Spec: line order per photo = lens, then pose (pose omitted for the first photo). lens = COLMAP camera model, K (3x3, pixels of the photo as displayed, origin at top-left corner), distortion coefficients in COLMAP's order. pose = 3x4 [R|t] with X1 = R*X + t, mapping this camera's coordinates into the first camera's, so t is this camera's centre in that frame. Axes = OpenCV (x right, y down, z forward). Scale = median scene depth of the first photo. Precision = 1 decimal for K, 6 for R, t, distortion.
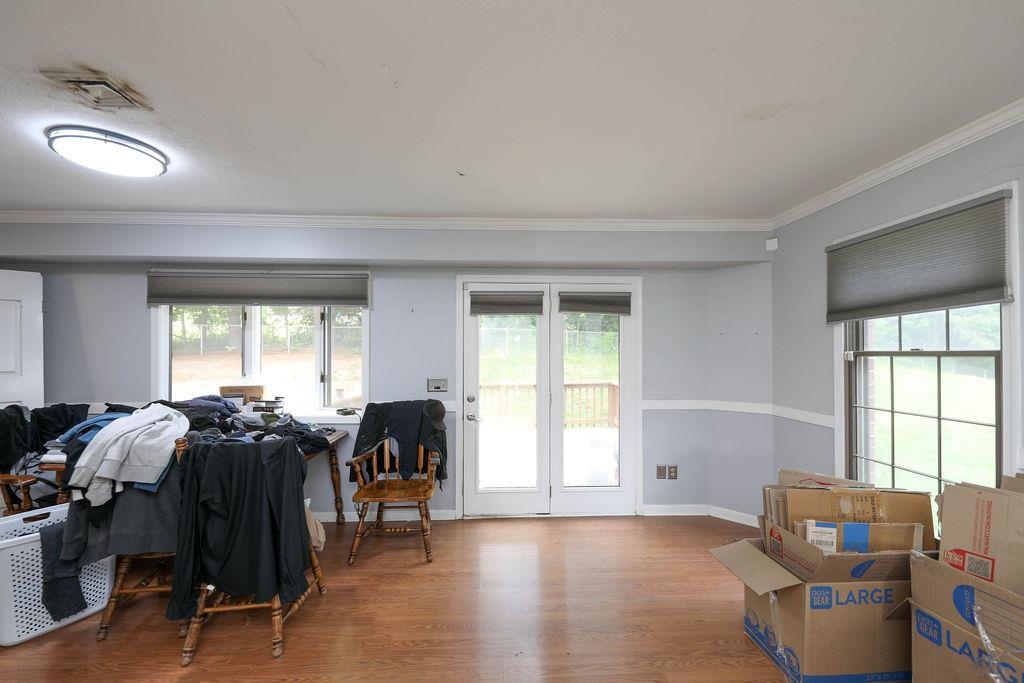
lens RADIAL K [[410.7, 0, 493.2], [0, 410.7, 349.0], [0, 0, 1]] dist [-0.000608, -0.003477]
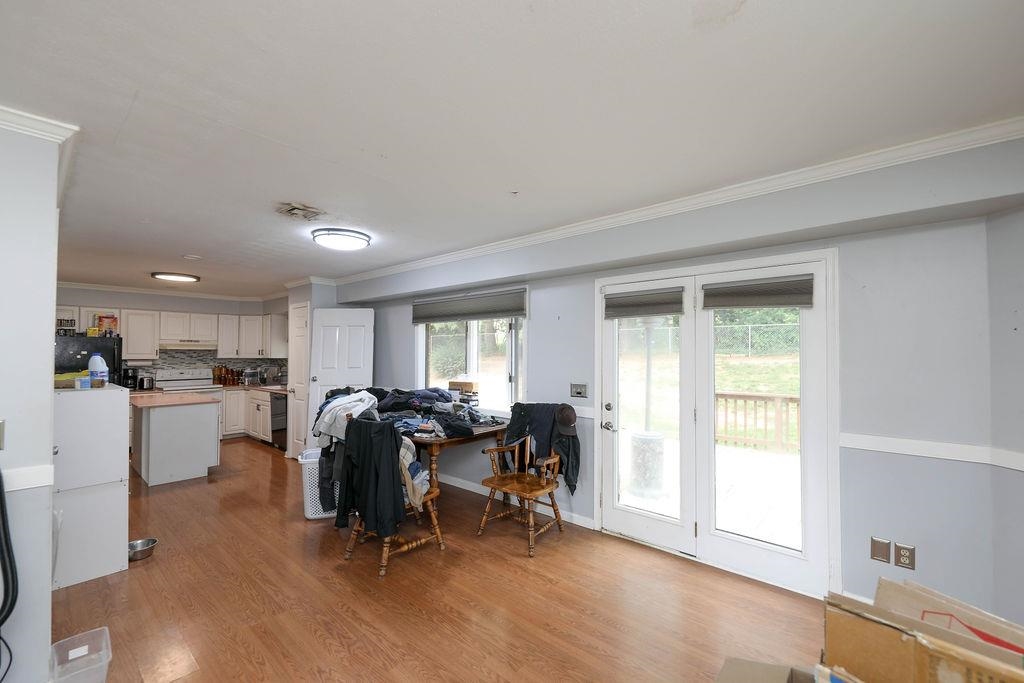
lens RADIAL K [[410.7, 0, 517.6], [0, 410.7, 343.8], [0, 0, 1]] dist [-0.000608, -0.003477]
pose [[0.732335, -0.013553, -0.680809, 0.439079], [0.005256, 0.999885, -0.014251, -0.012798], [0.680924, 0.006858, 0.732322, 0.157803]]
